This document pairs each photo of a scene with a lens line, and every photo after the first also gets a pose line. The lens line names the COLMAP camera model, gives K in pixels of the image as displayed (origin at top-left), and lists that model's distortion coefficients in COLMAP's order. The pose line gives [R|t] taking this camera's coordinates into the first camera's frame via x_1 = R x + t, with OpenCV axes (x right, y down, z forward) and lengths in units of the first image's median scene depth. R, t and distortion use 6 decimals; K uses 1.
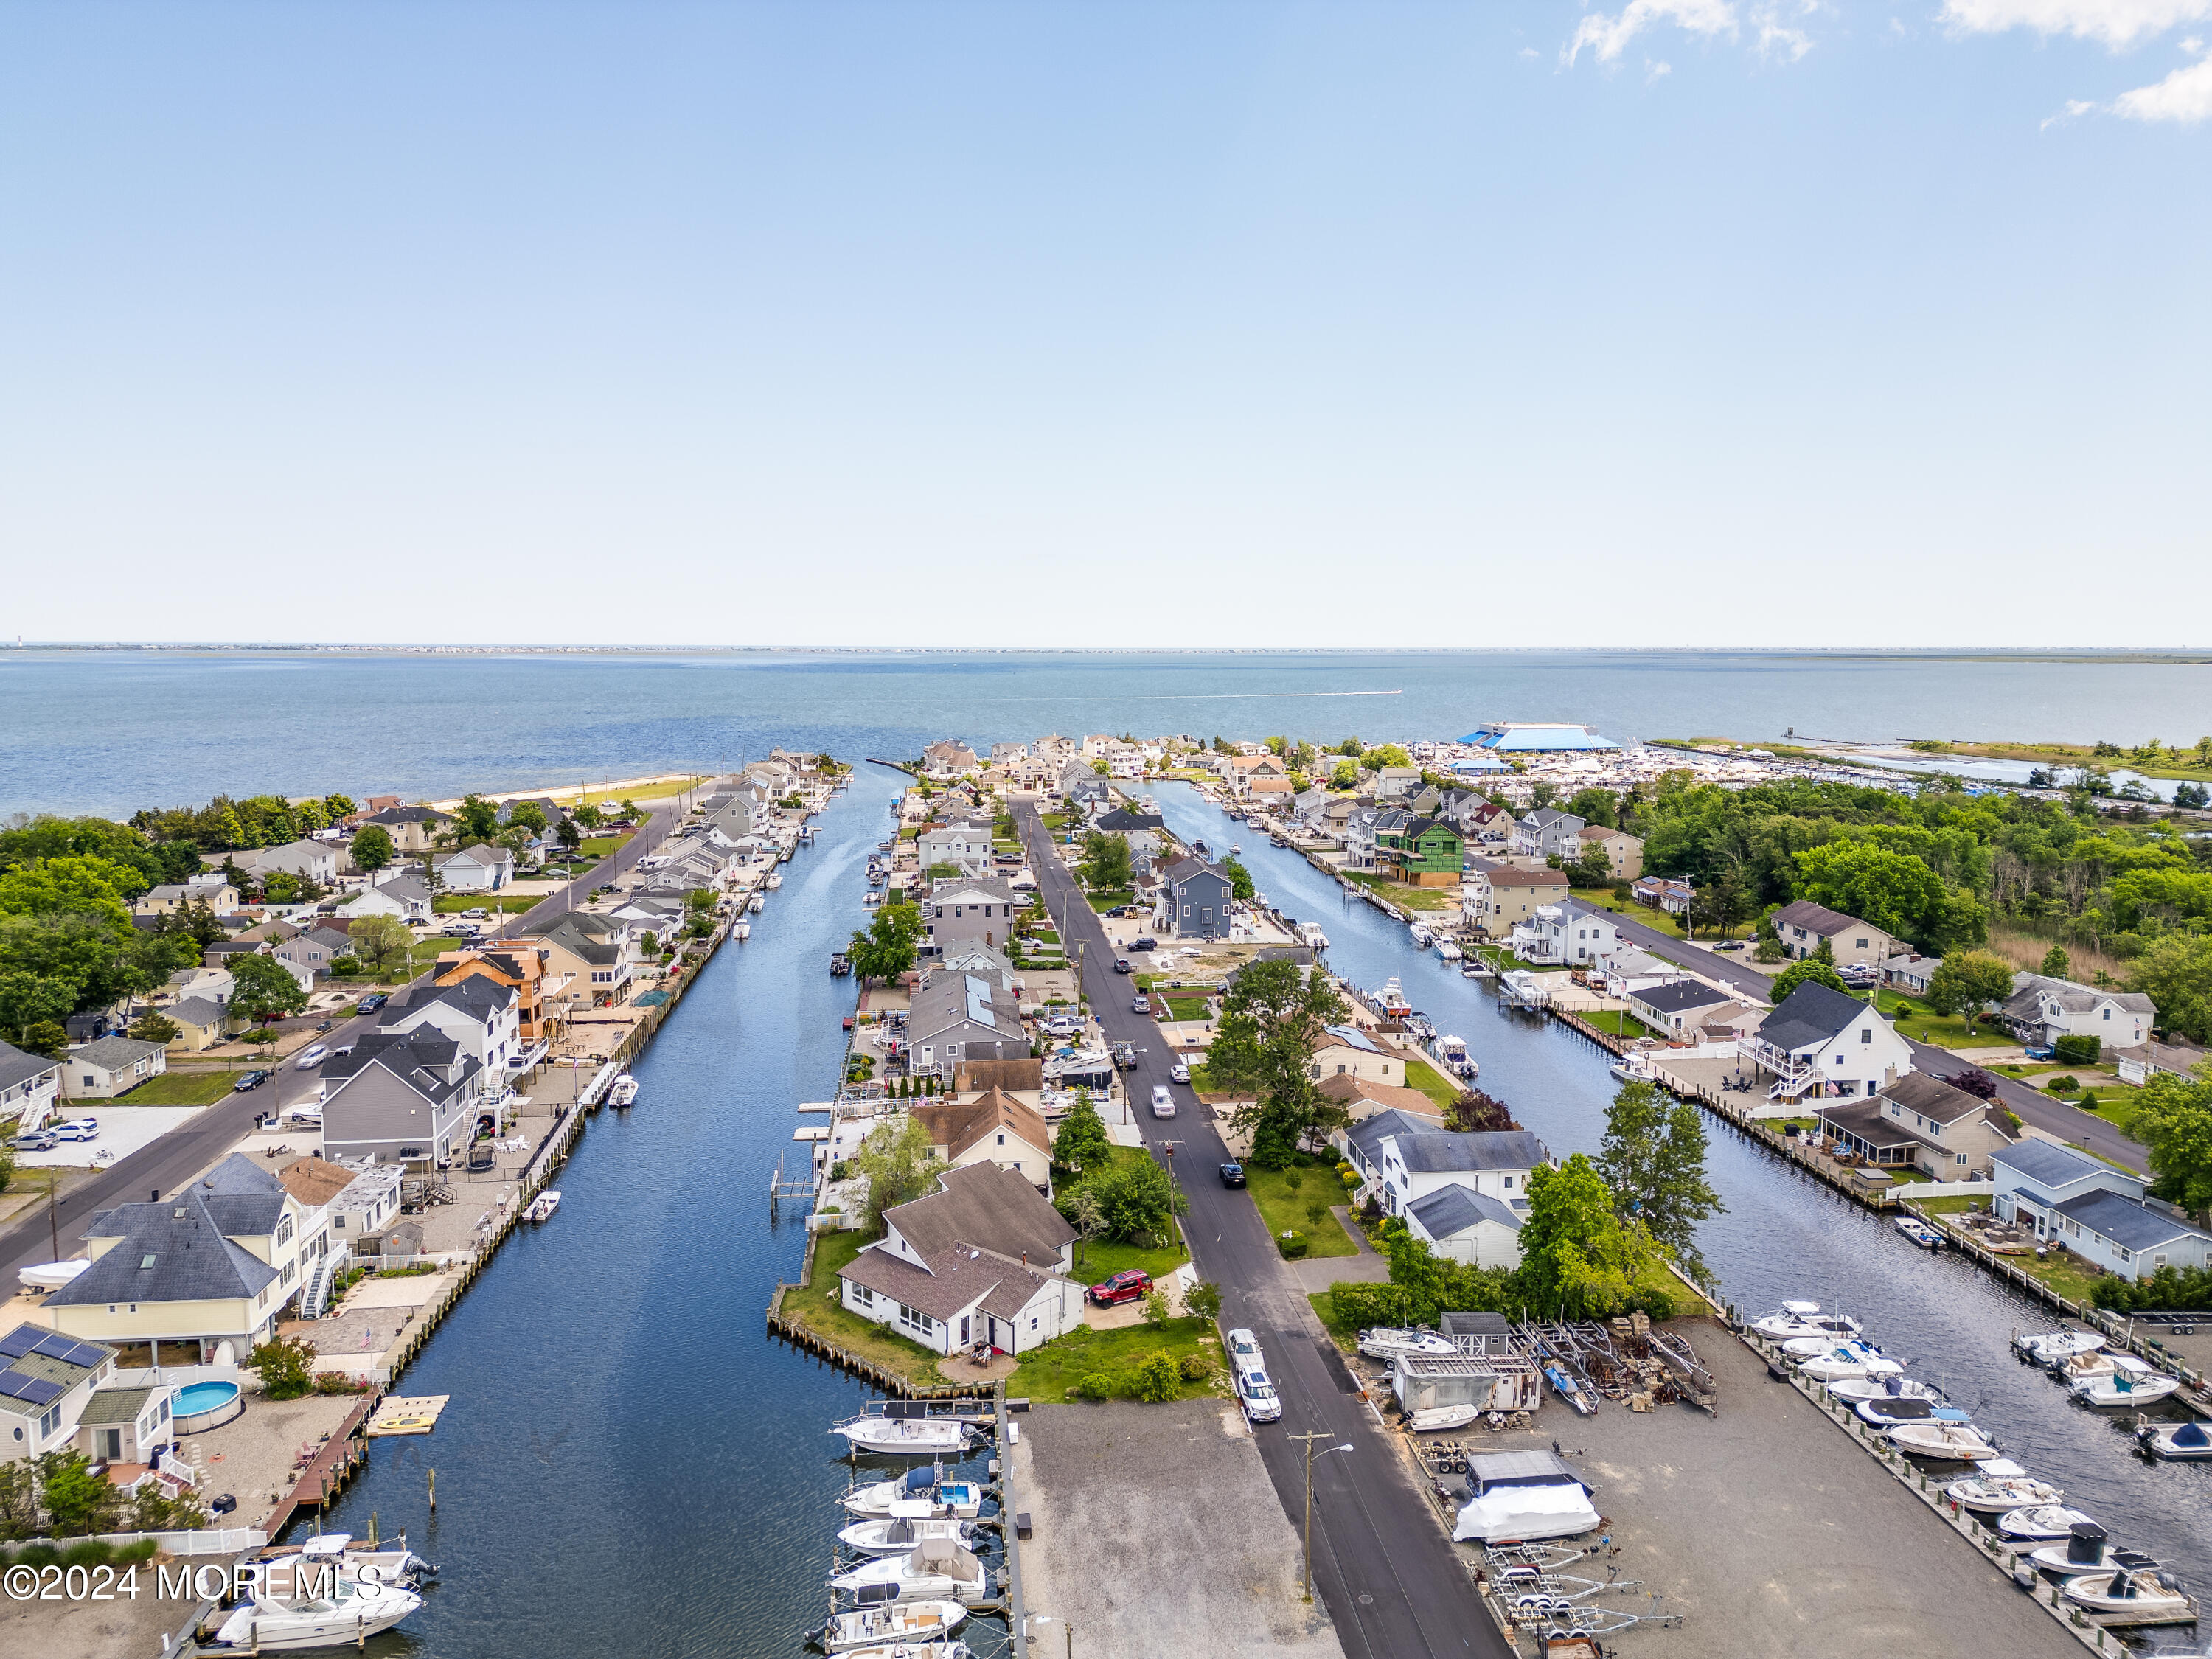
lens RADIAL K [[1567.3, 0, 1105.9], [0, 1567.3, 824.3], [0, 0, 1]] dist [0.048871, -0.037123]
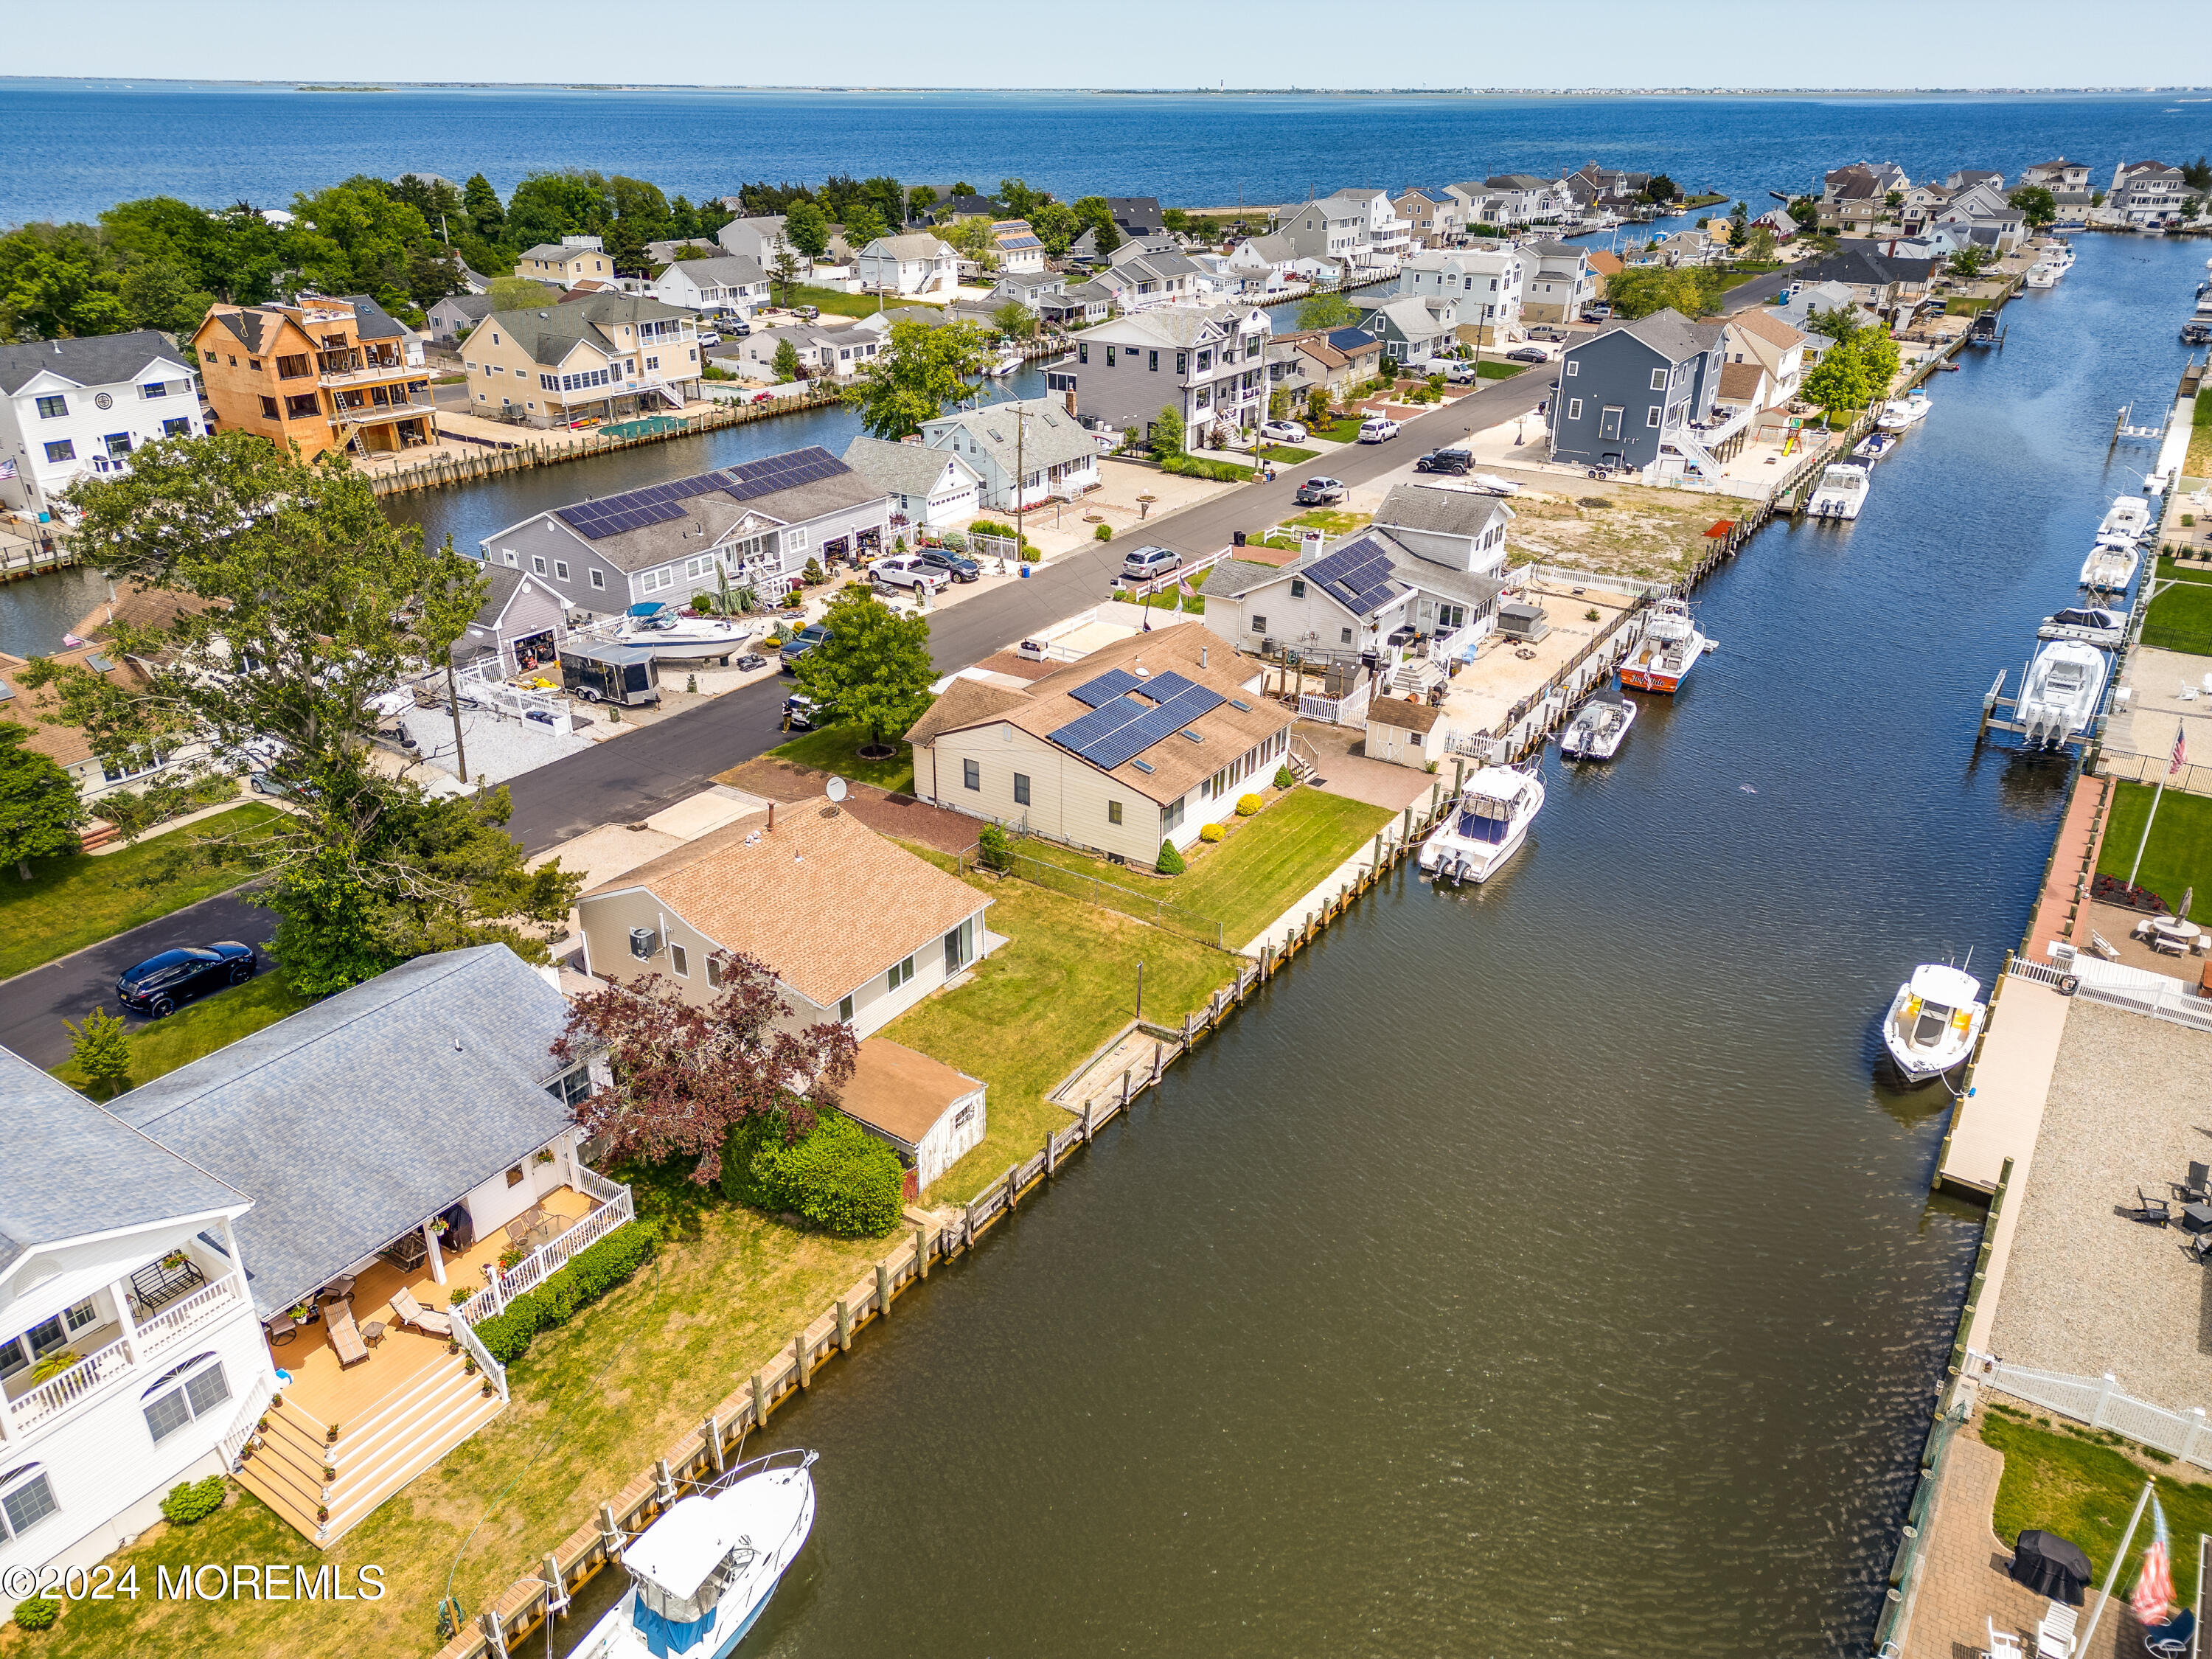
lens RADIAL K [[1567.3, 0, 1120.0], [0, 1567.3, 819.4], [0, 0, 1]] dist [0.048871, -0.037123]
pose [[0.780125, 0.267837, -0.565393, 0.288861], [-0.079896, 0.938978, 0.334571, 0.021353], [0.620501, -0.215834, 0.753919, 0.519317]]
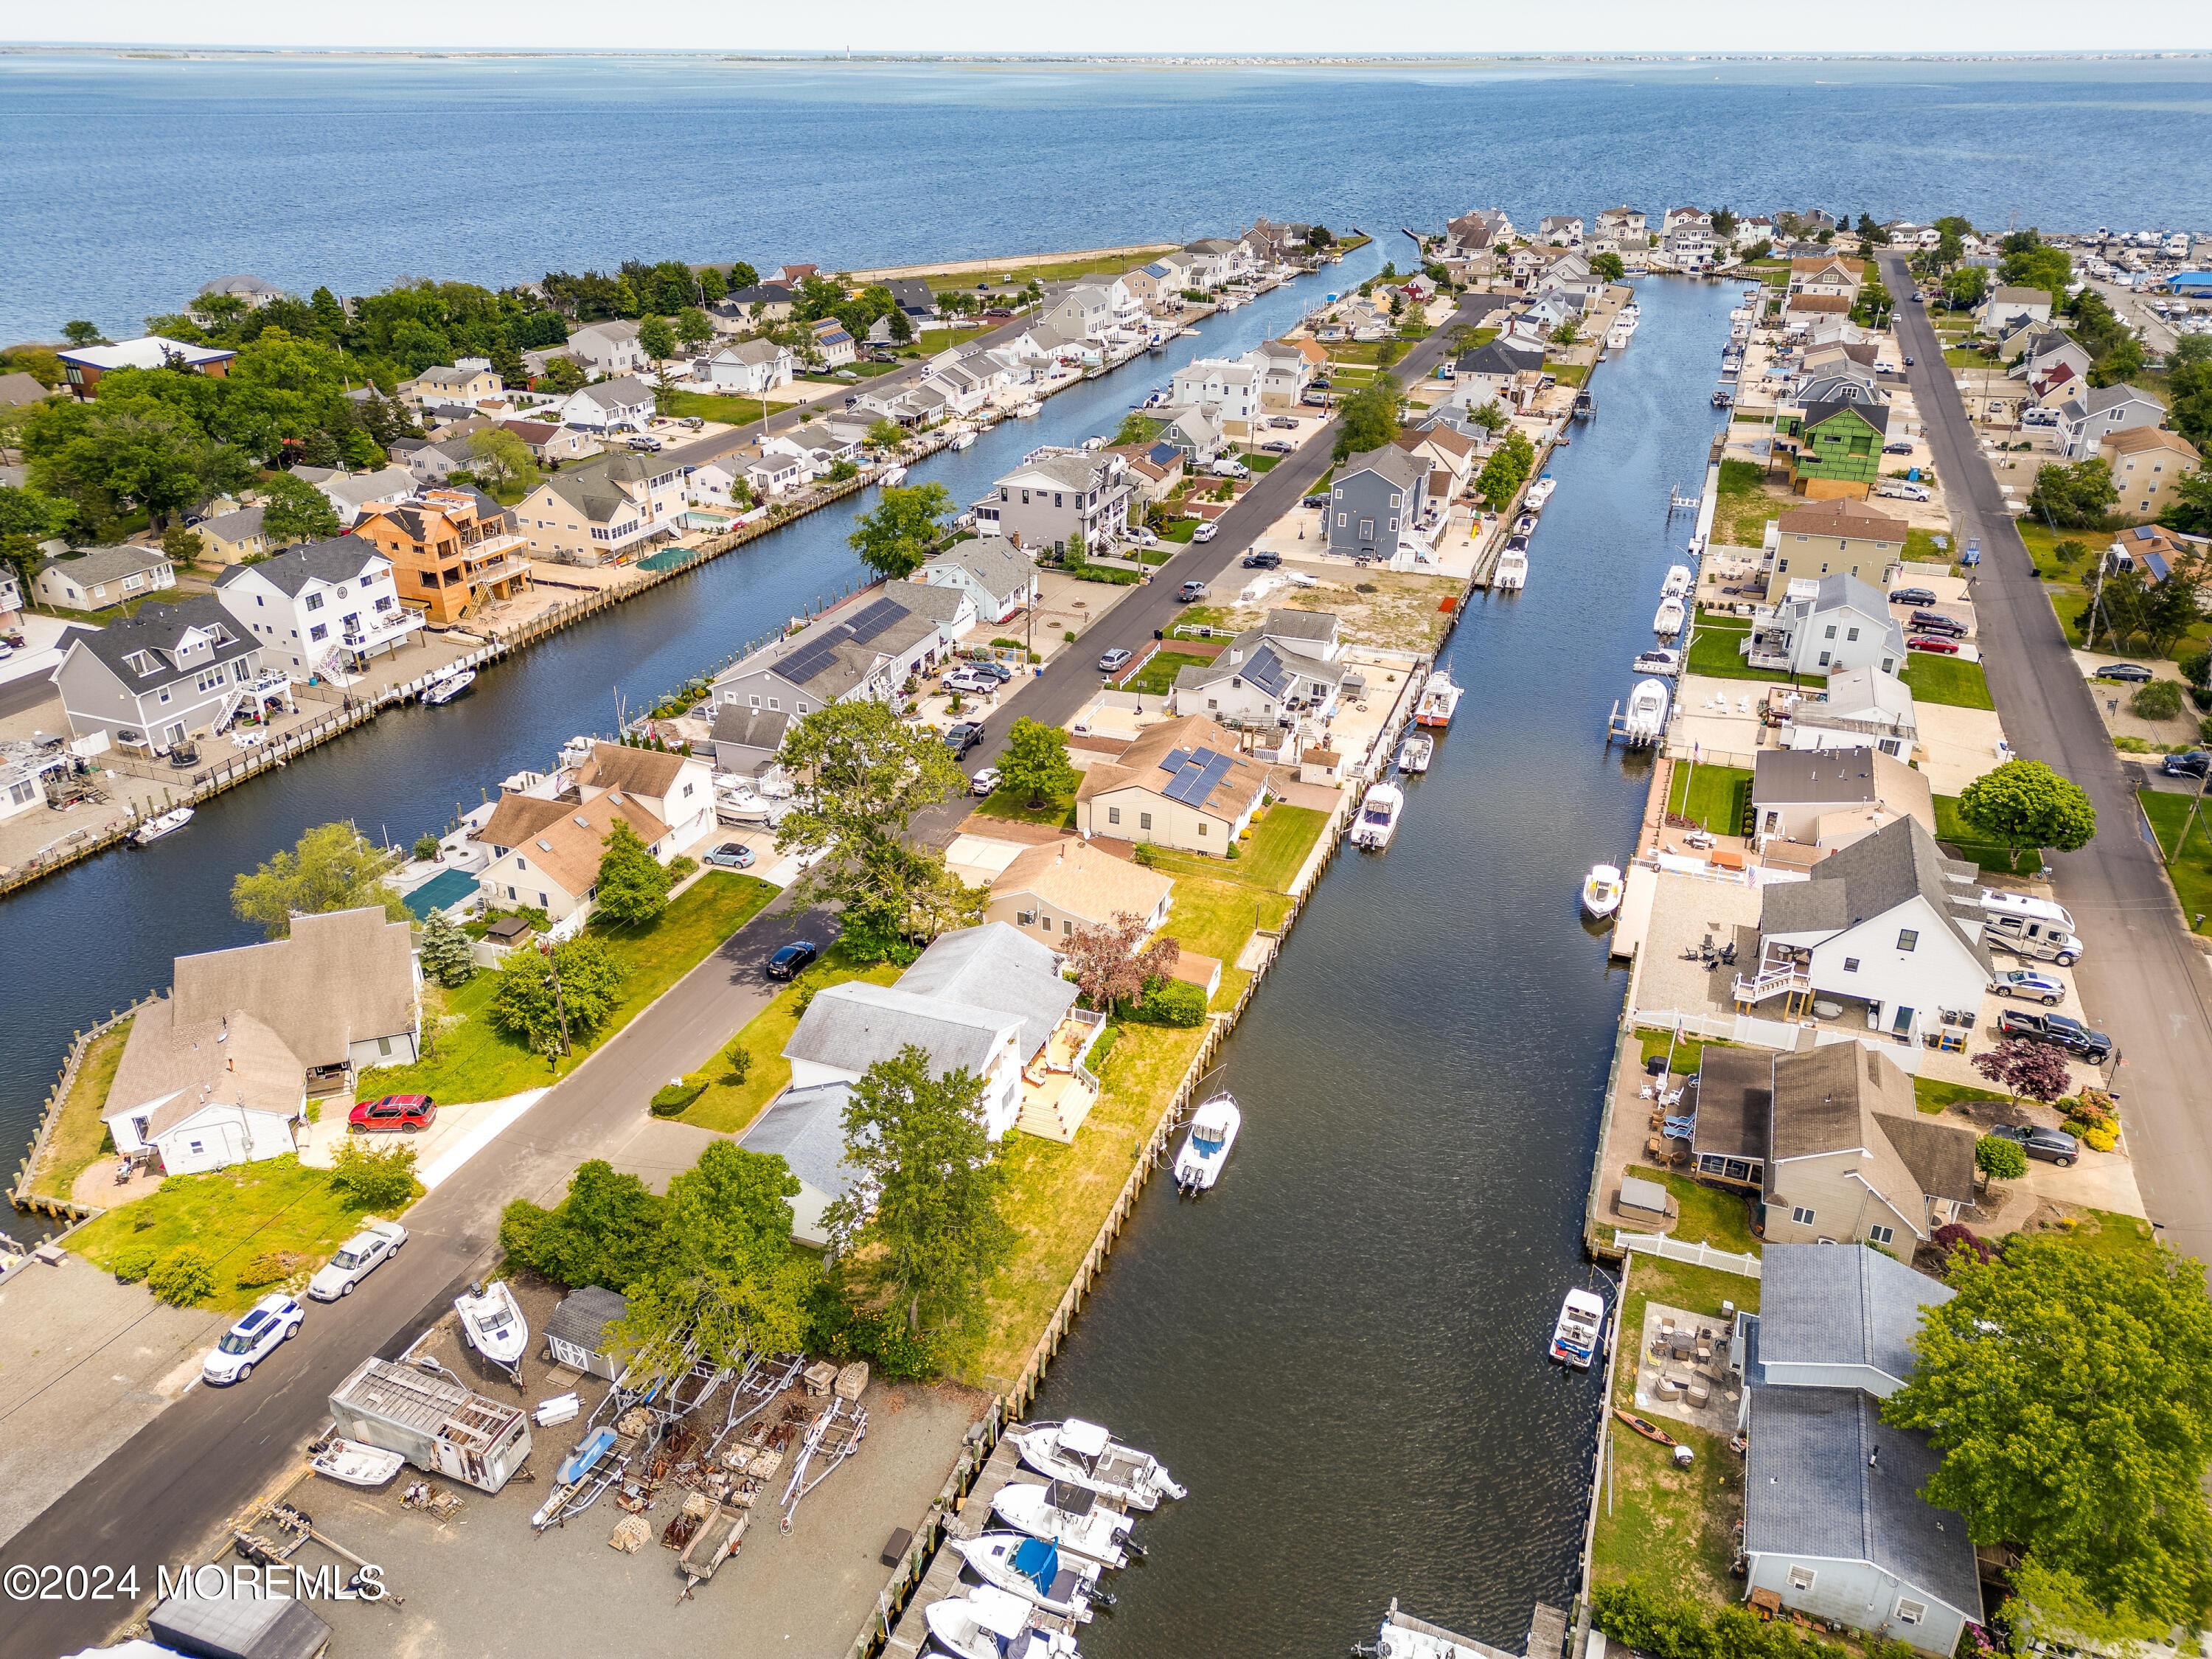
lens RADIAL K [[1567.3, 0, 1113.6], [0, 1567.3, 812.2], [0, 0, 1]] dist [0.048871, -0.037123]
pose [[0.894822, 0.197610, -0.400305, 0.316590], [-0.055916, 0.939244, 0.338665, -0.072151], [0.442908, -0.280661, 0.851506, 0.260050]]
